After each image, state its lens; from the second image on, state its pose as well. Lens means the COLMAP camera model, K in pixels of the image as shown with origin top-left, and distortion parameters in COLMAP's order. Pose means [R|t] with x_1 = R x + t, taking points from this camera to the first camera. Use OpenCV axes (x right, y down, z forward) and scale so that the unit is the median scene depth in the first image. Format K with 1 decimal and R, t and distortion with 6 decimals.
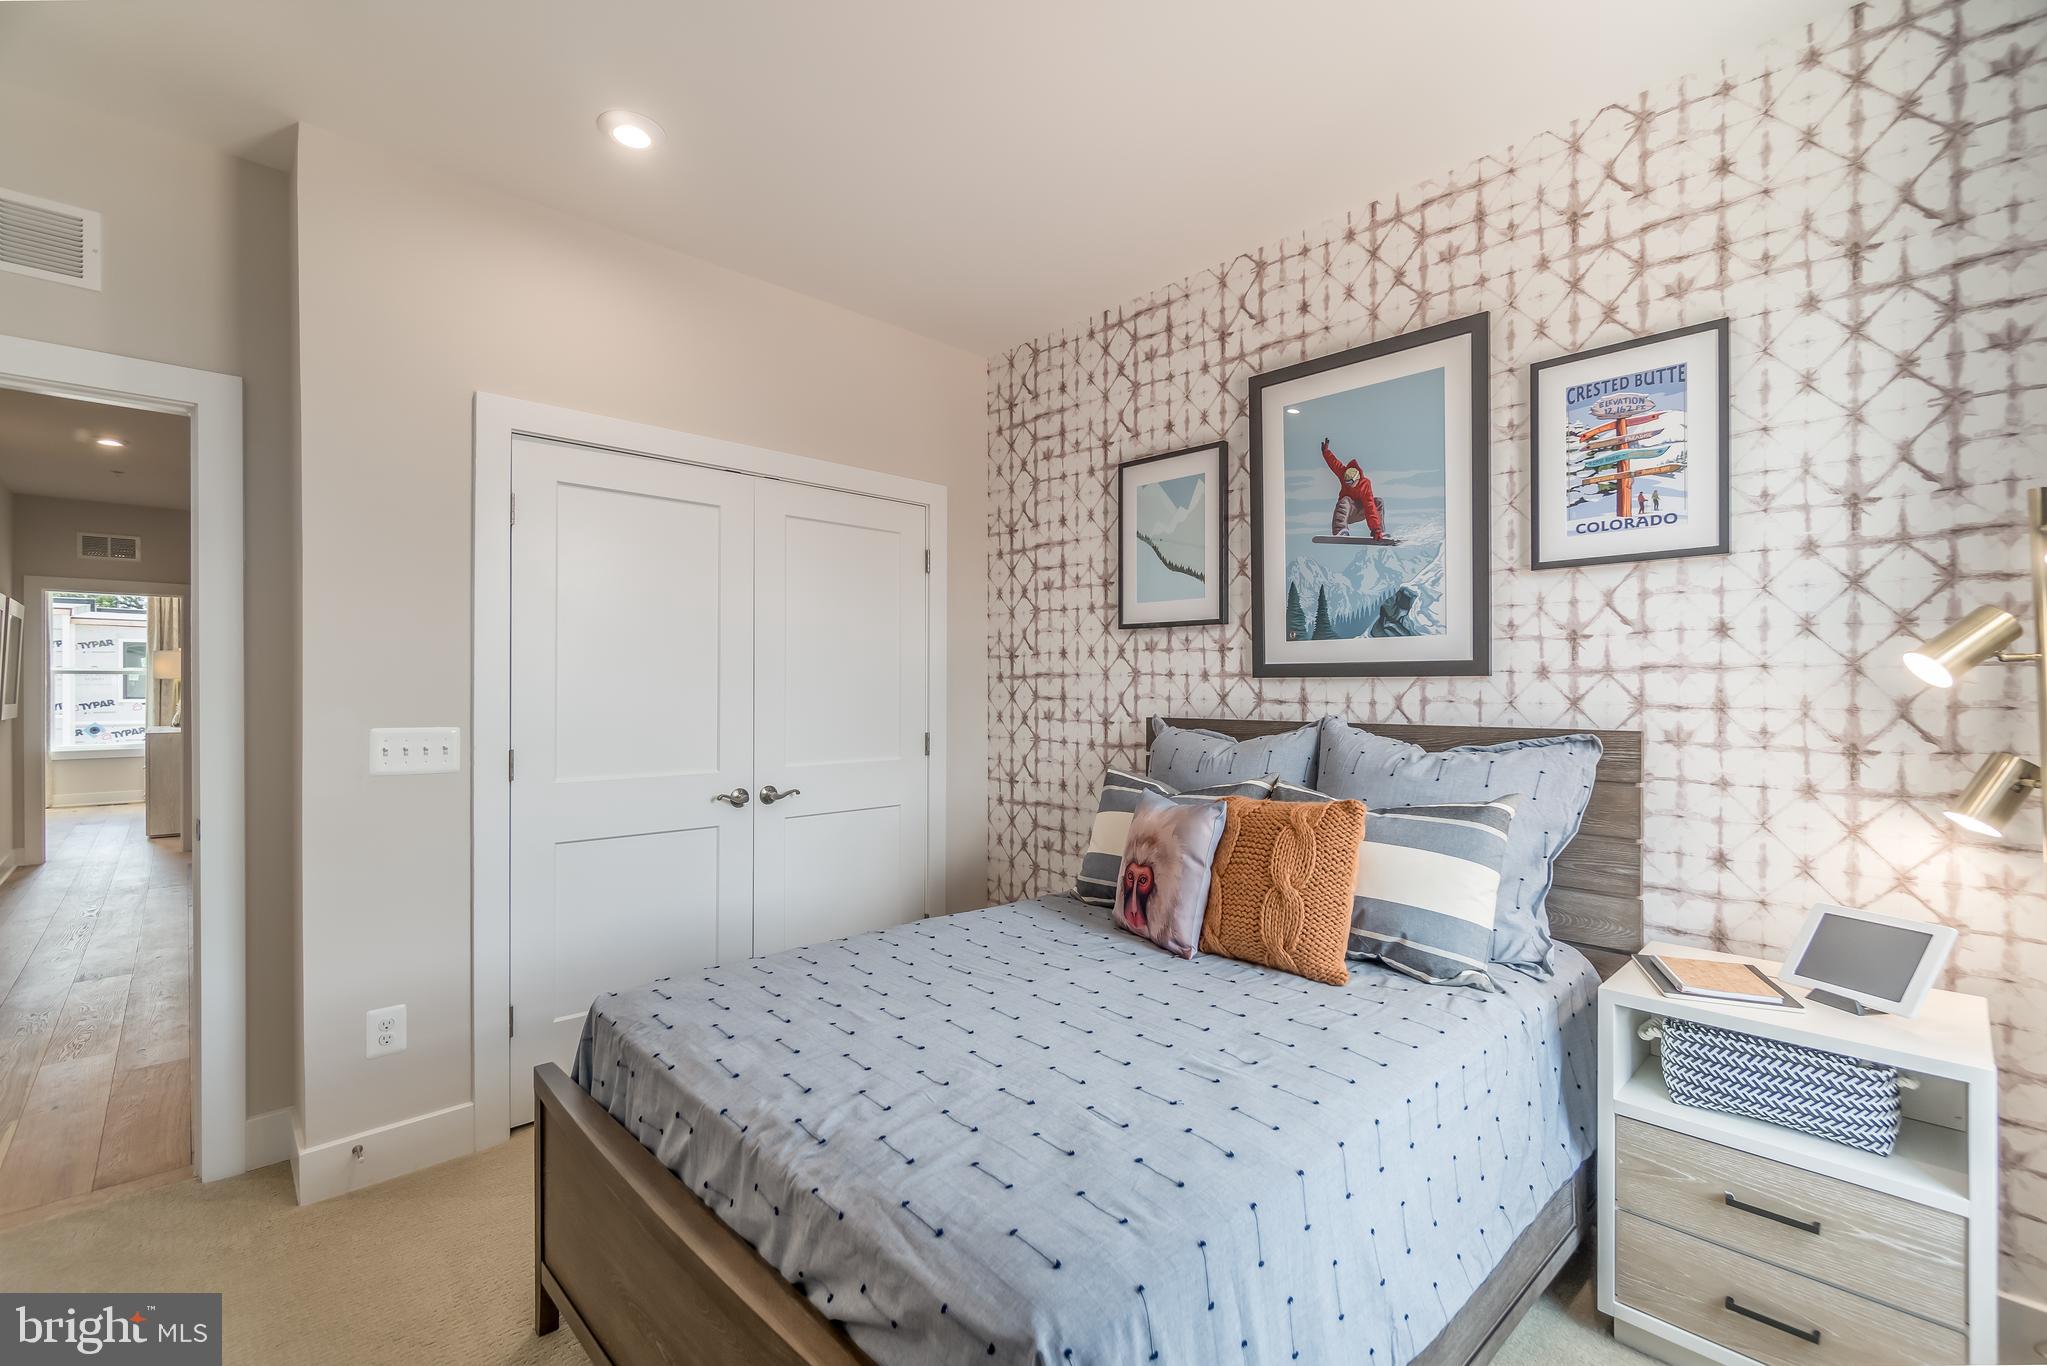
lens RADIAL K [[885.8, 0, 1008.1], [0, 885.8, 686.2], [0, 0, 1]] dist [-0.001594, 0.000379]
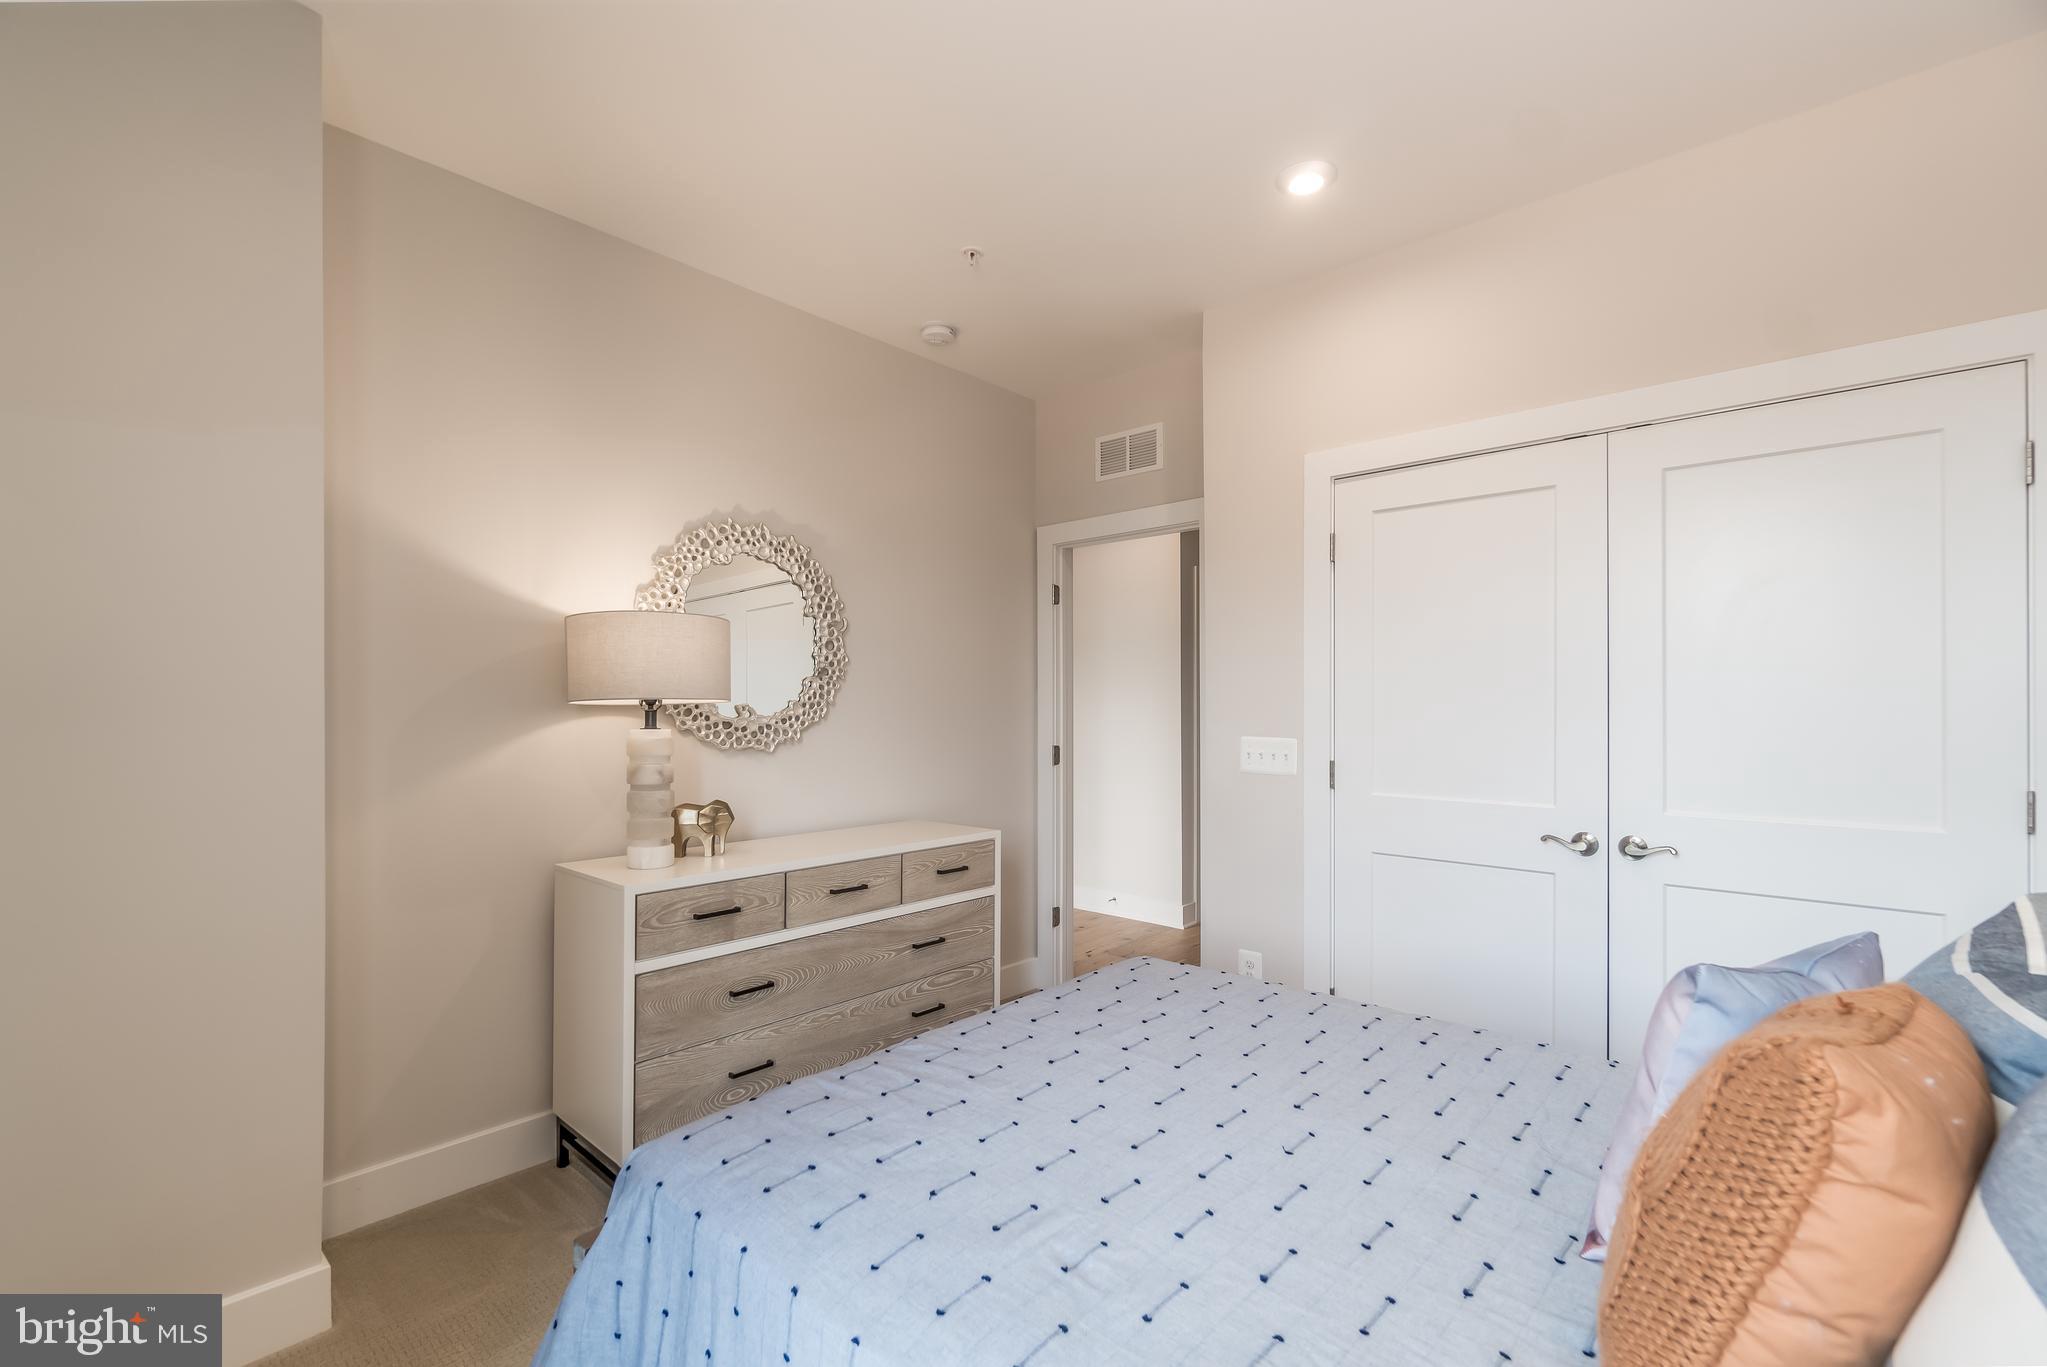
lens RADIAL K [[885.8, 0, 1027.8], [0, 885.8, 698.4], [0, 0, 1]] dist [-0.001594, 0.000379]
pose [[0.095462, -0.009052, -0.995392, 0.310438], [0.001233, 0.999959, -0.008975, 0.001239], [0.995432, -0.000371, 0.095470, 0.299841]]
